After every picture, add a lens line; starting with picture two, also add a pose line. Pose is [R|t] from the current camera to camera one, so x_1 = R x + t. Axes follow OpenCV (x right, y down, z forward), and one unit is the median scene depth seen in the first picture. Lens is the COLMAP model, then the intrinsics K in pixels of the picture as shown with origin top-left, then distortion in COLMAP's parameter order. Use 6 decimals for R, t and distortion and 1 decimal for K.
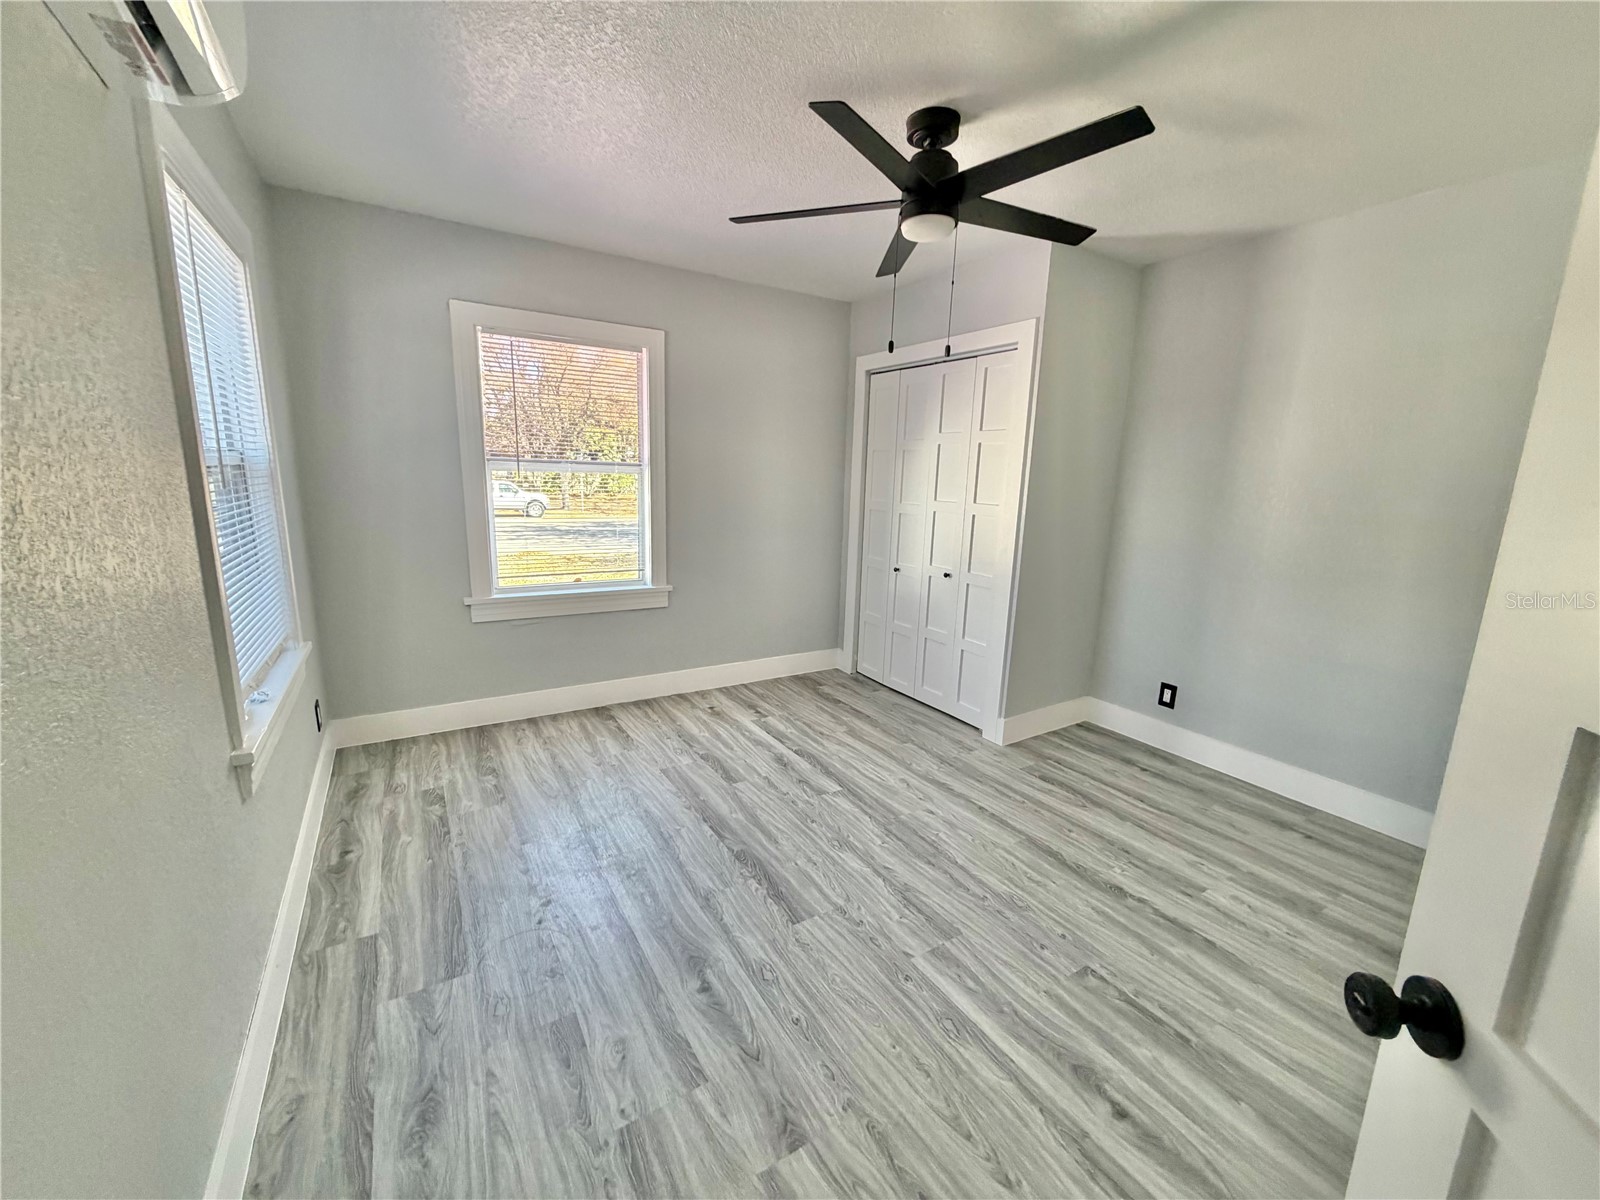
lens RADIAL K [[636.9, 0, 809.5], [0, 636.9, 601.6], [0, 0, 1]] dist [-0.000451, 0.000384]
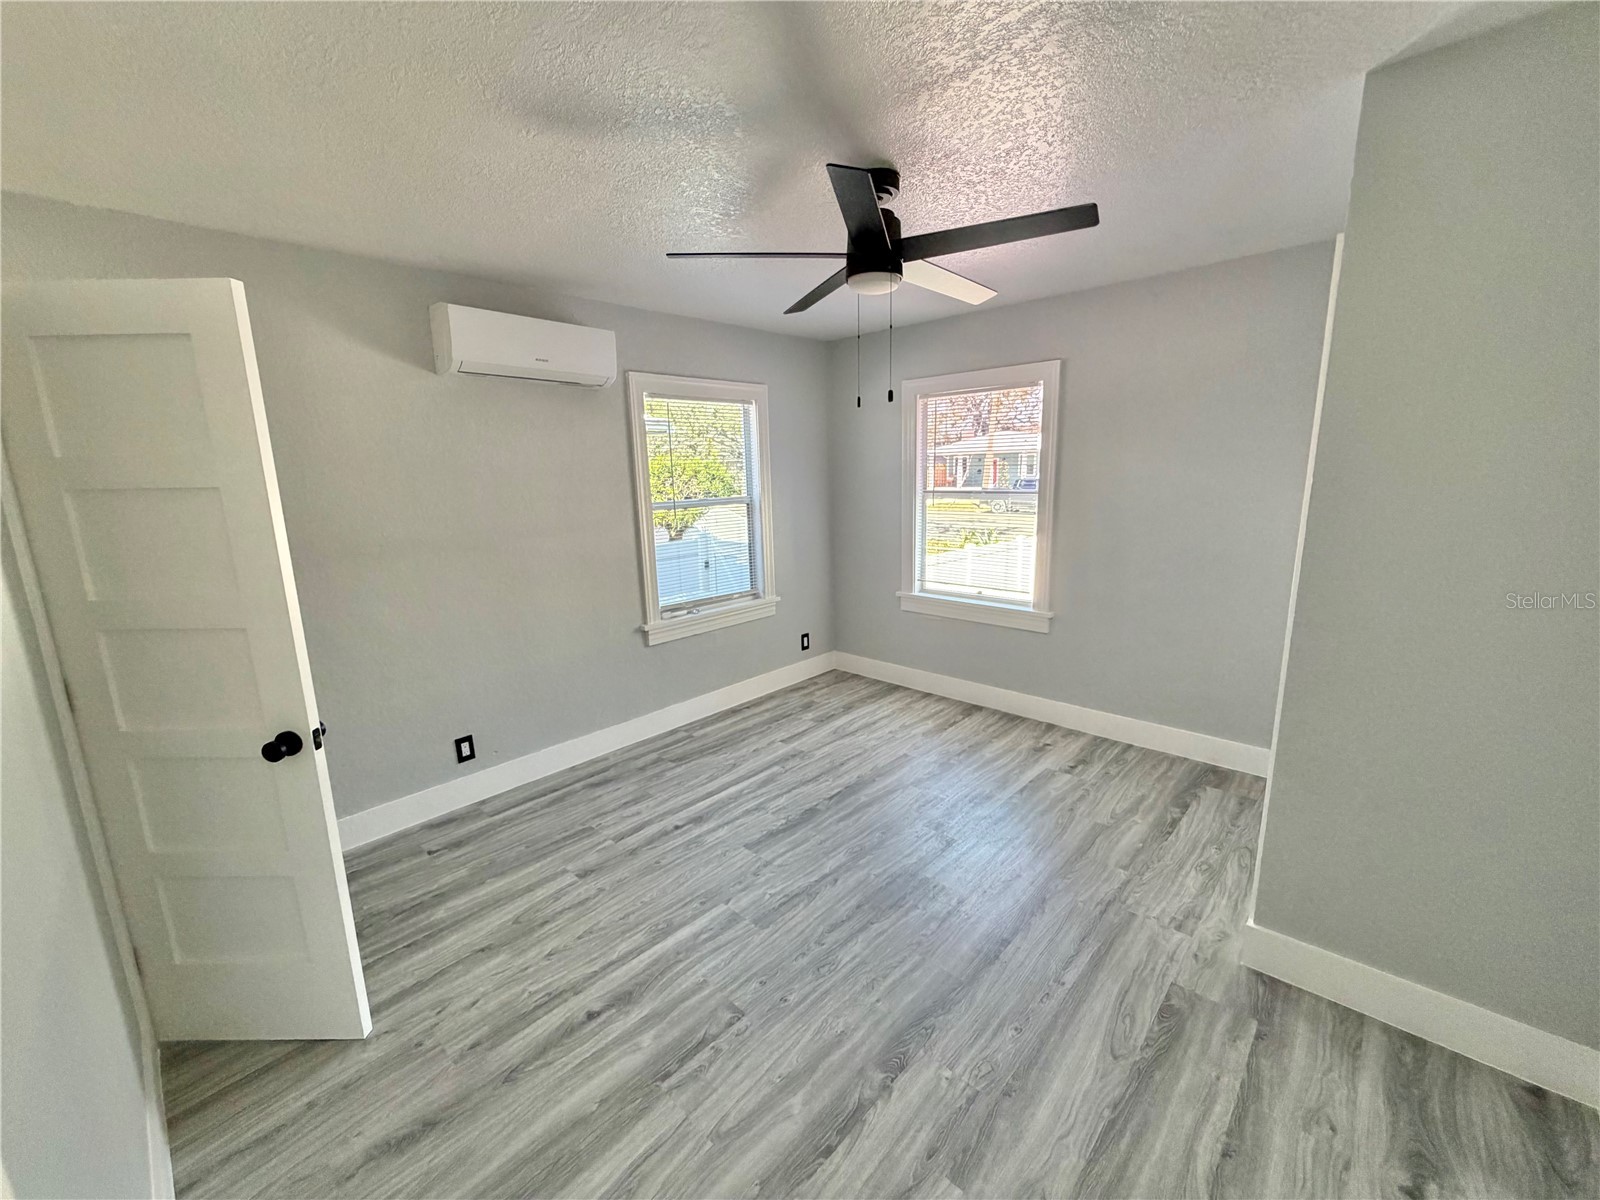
lens RADIAL K [[636.9, 0, 793.5], [0, 636.9, 609.5], [0, 0, 1]] dist [-0.000451, 0.000384]
pose [[0.247131, 0.170708, -0.953827, 0.916615], [-0.161087, 0.977900, 0.133280, -0.143529], [0.955498, 0.120712, 0.269168, 0.504854]]
